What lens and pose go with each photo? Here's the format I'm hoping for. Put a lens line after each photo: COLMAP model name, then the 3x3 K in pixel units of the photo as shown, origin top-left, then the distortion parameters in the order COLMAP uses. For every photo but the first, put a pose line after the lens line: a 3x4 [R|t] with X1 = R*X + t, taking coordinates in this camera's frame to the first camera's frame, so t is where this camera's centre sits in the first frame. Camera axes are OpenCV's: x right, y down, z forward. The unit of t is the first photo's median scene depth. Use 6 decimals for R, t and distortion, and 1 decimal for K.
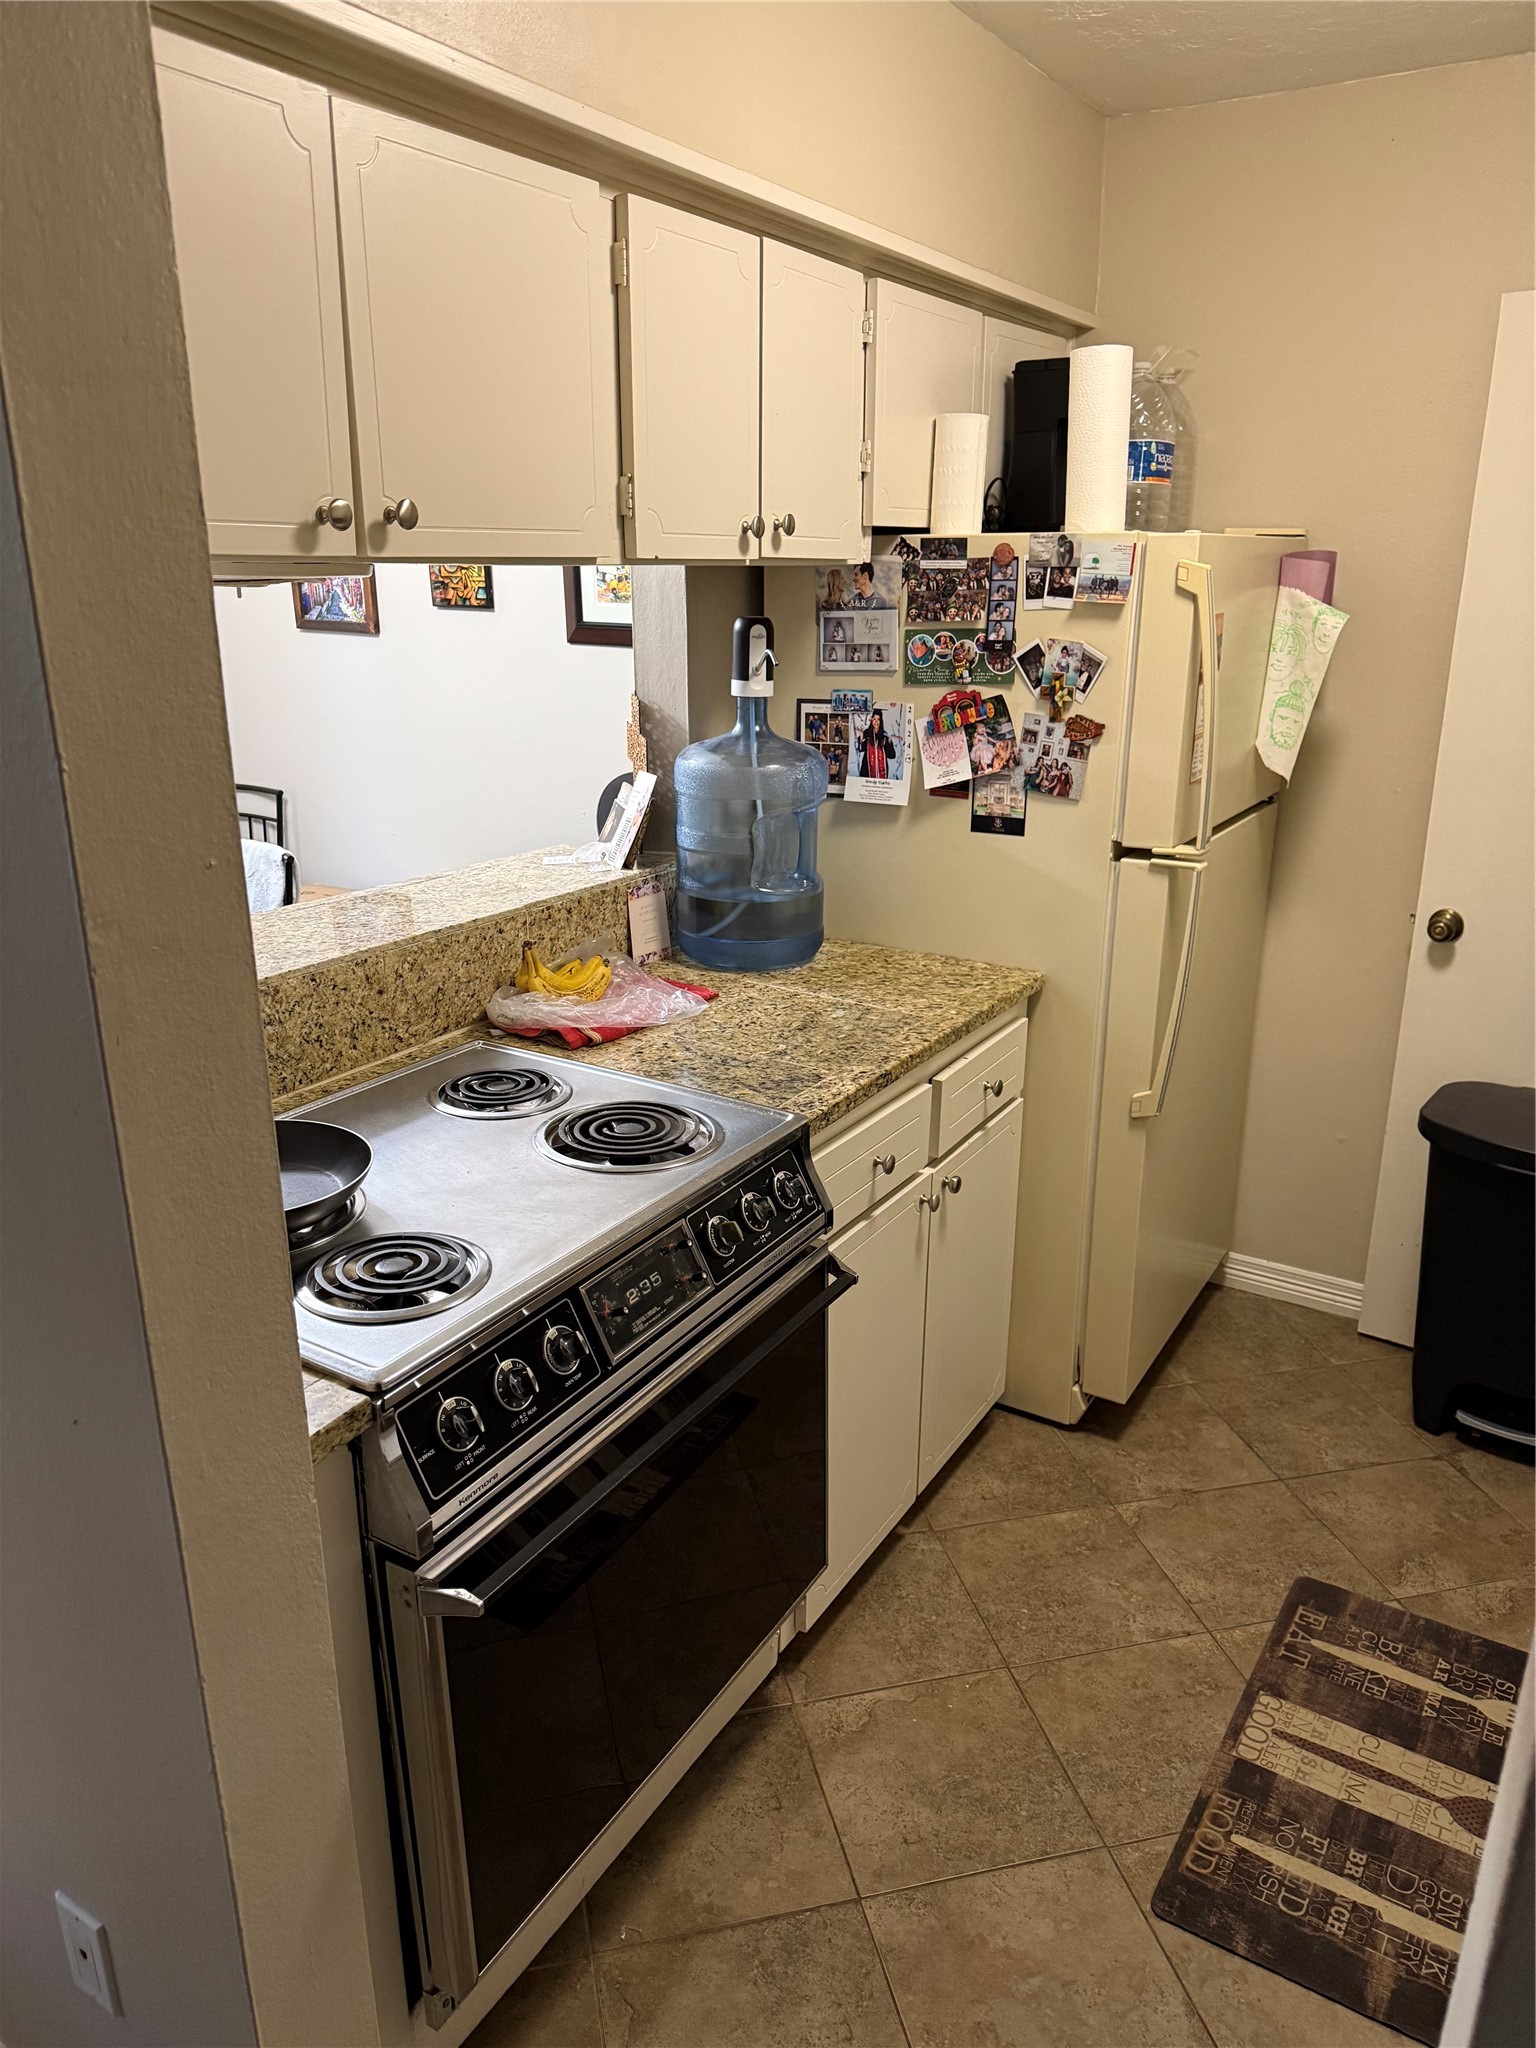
lens RADIAL K [[1434.4, 0, 775.2], [0, 1434.4, 1031.2], [0, 0, 1]] dist [0.022686, -0.021110]
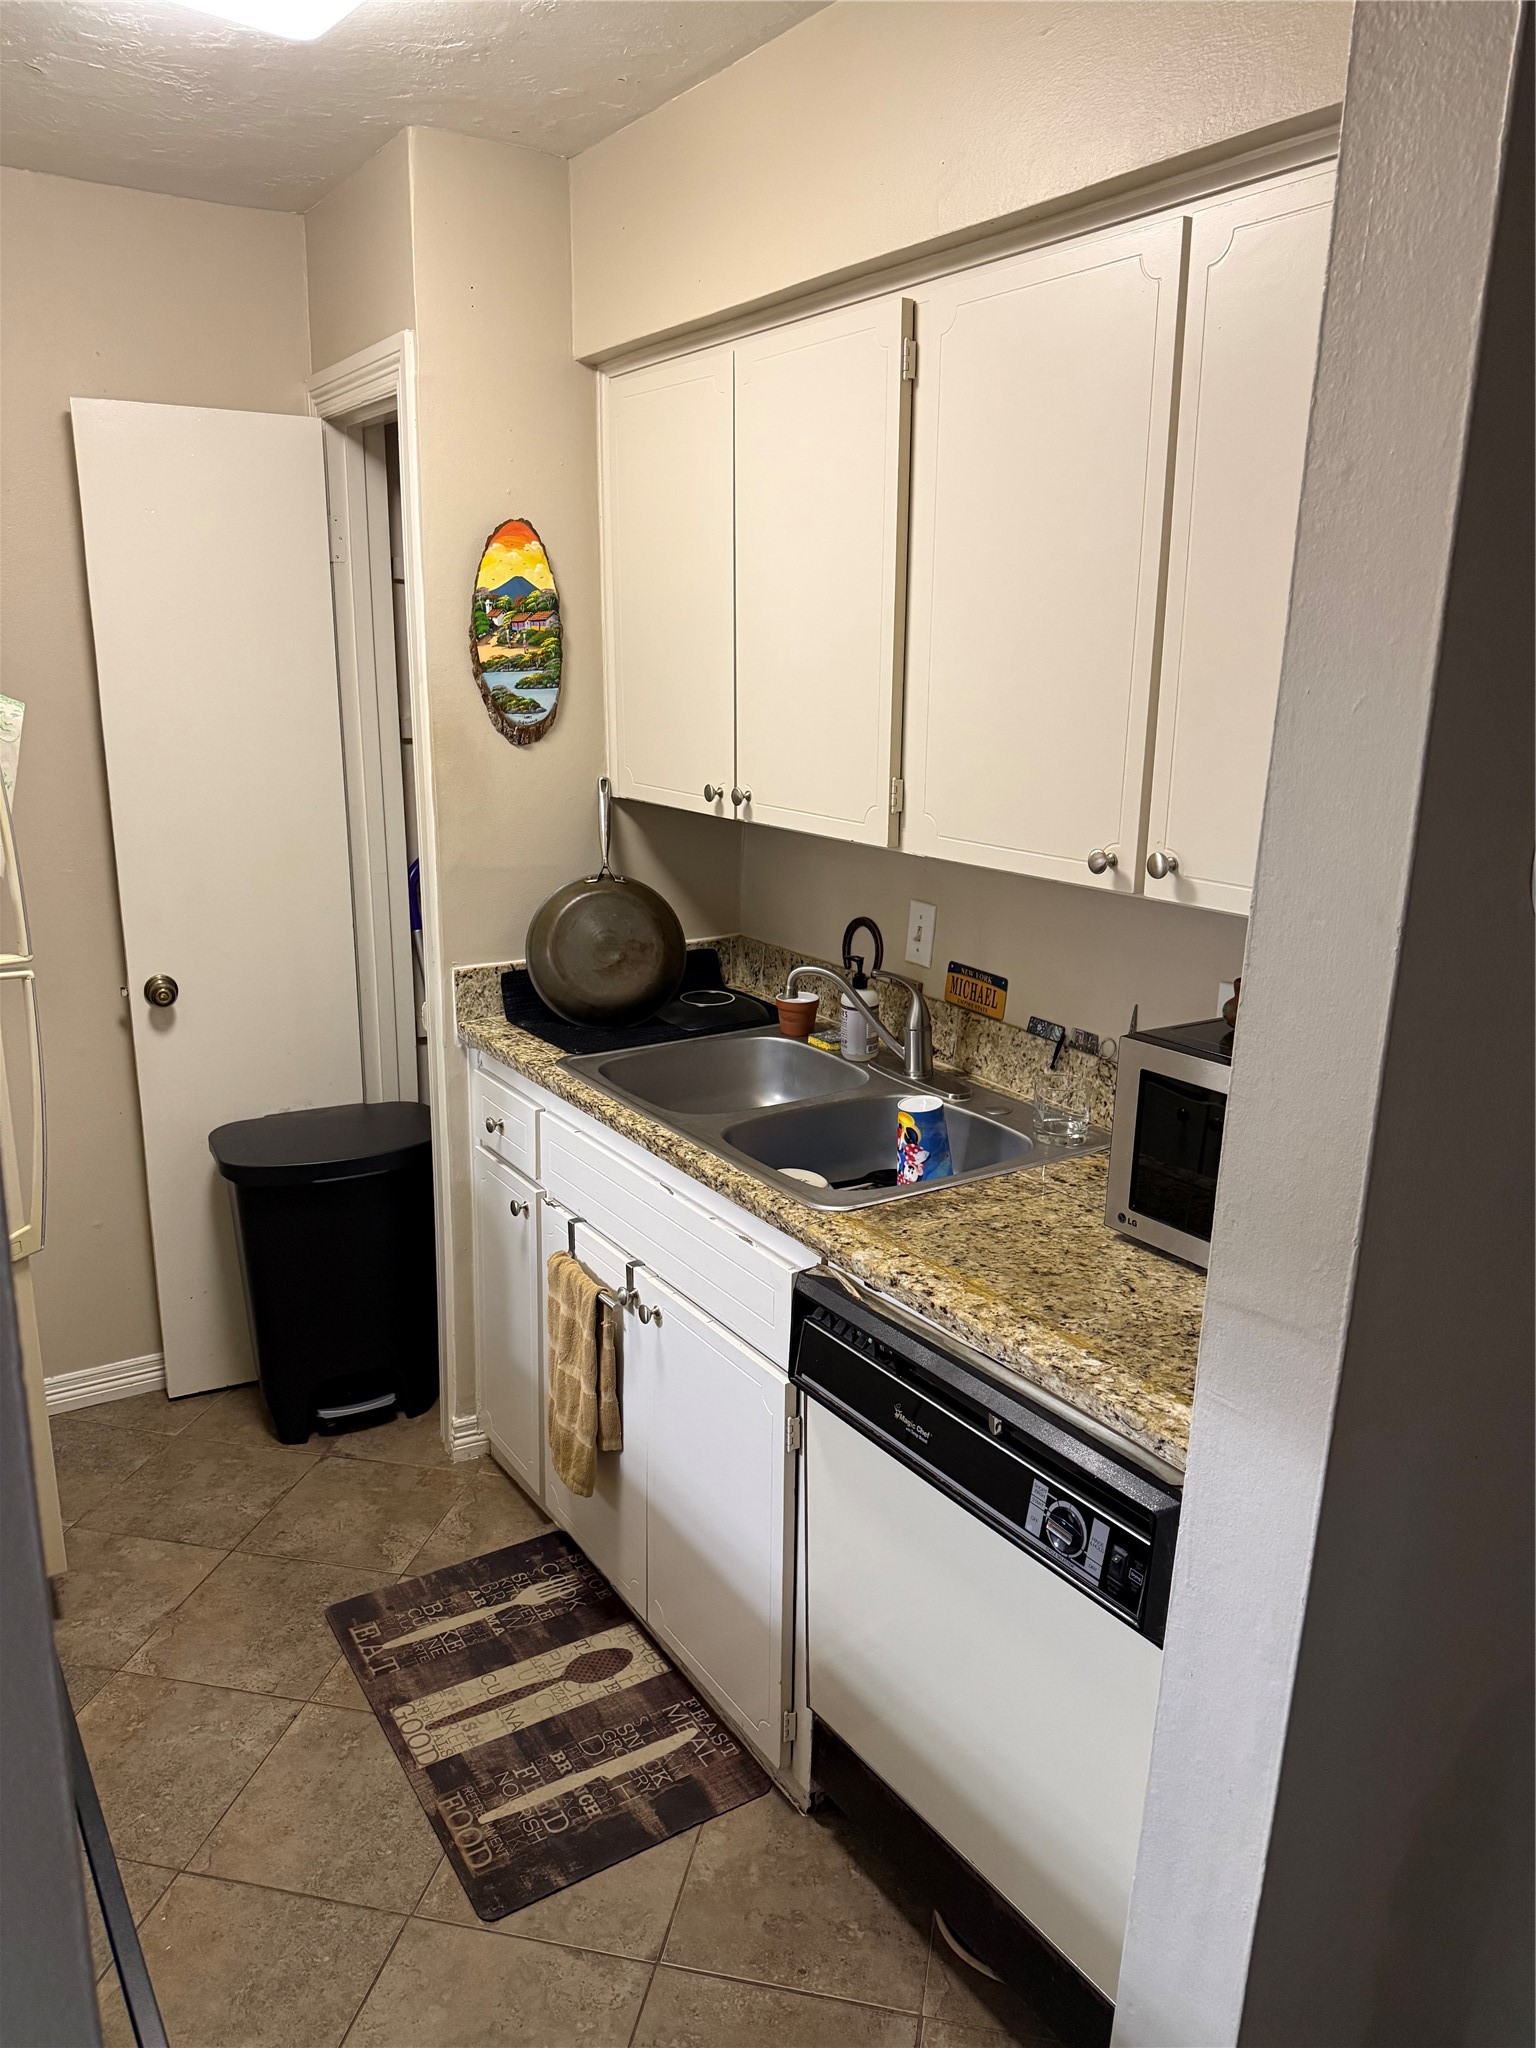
lens RADIAL K [[1434.4, 0, 761.9], [0, 1434.4, 1027.8], [0, 0, 1]] dist [0.022686, -0.021110]
pose [[0.443630, -0.225348, 0.867416, -0.350651], [0.263160, 0.957960, 0.114281, -0.071024], [-0.856703, 0.177571, 0.484282, 0.167661]]
